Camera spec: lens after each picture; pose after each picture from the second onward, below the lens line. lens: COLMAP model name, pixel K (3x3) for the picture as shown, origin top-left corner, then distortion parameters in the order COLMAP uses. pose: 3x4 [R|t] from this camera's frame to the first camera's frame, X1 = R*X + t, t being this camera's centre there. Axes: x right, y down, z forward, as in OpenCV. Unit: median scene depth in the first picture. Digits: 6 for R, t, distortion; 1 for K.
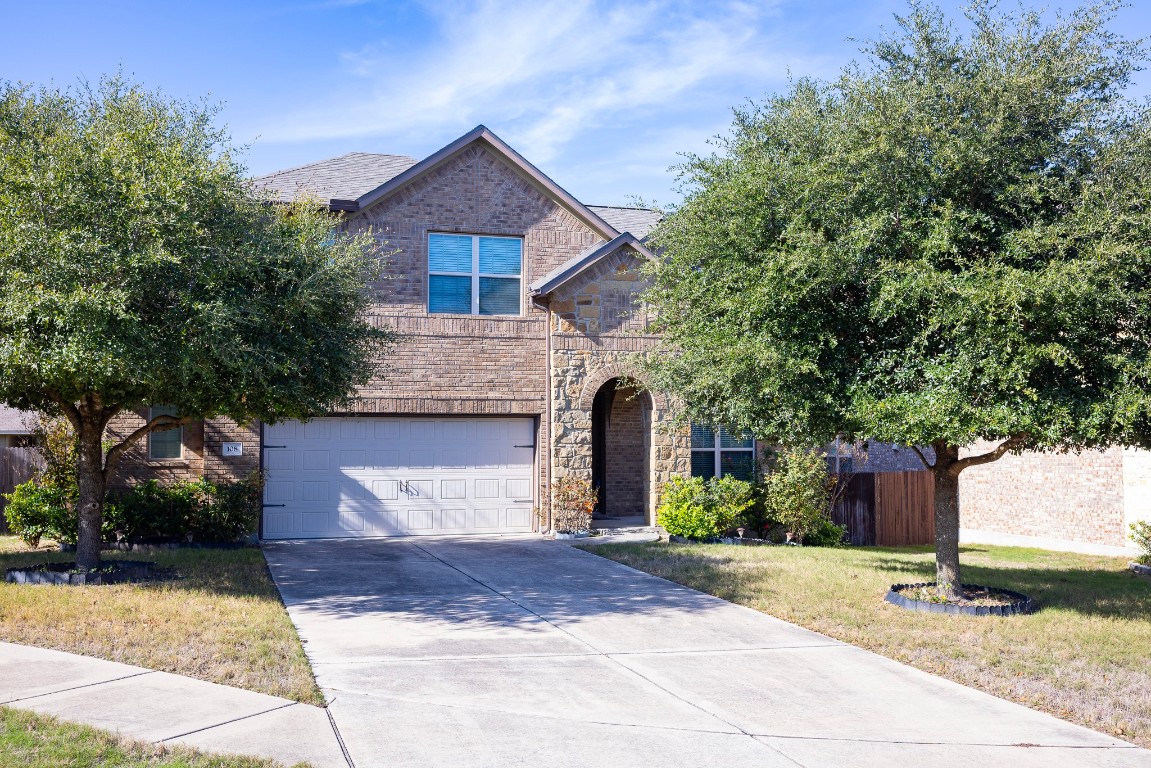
lens RADIAL K [[1072.4, 0, 575.6], [0, 1072.4, 385.5], [0, 0, 1]] dist [-0.038098, 0.000000]
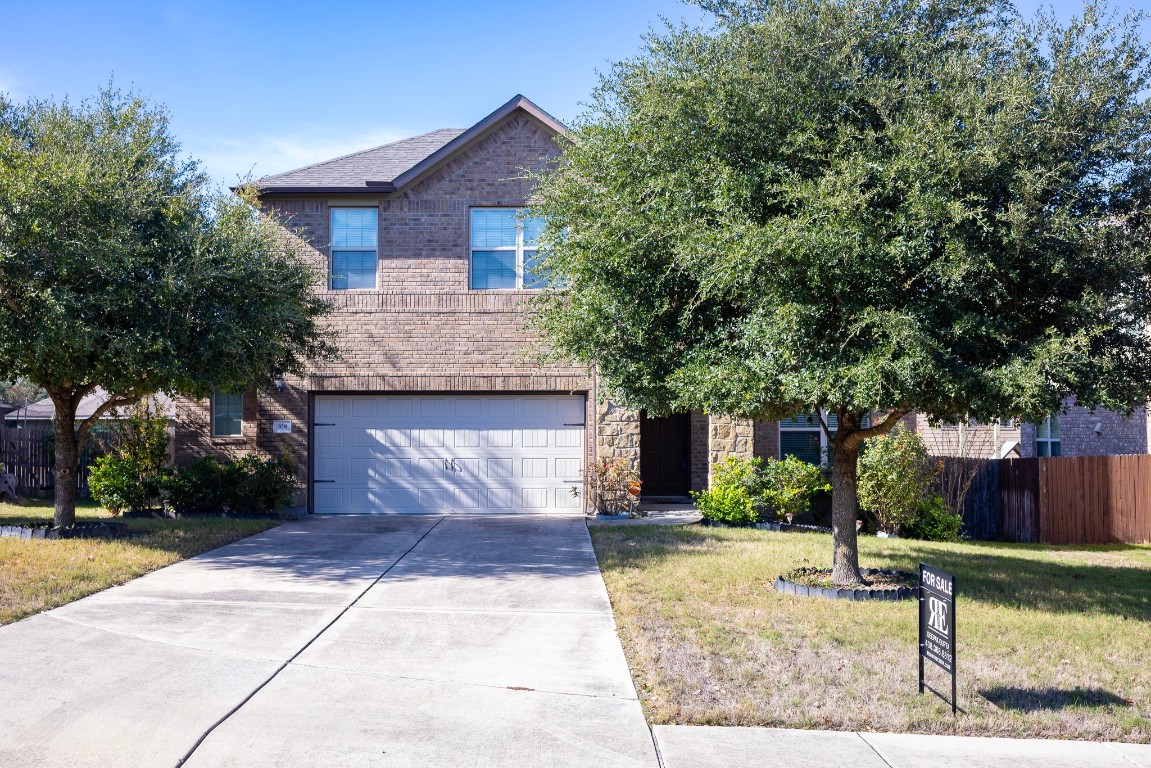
lens RADIAL K [[1221.8, 0, 575.3], [0, 1221.8, 382.6], [0, 0, 1]] dist [-0.012473, 0.000000]
pose [[0.951323, -0.012034, -0.307961, 0.299210], [0.015732, 0.999831, 0.009530, 0.008928], [0.307794, -0.013911, 0.951351, -0.045477]]
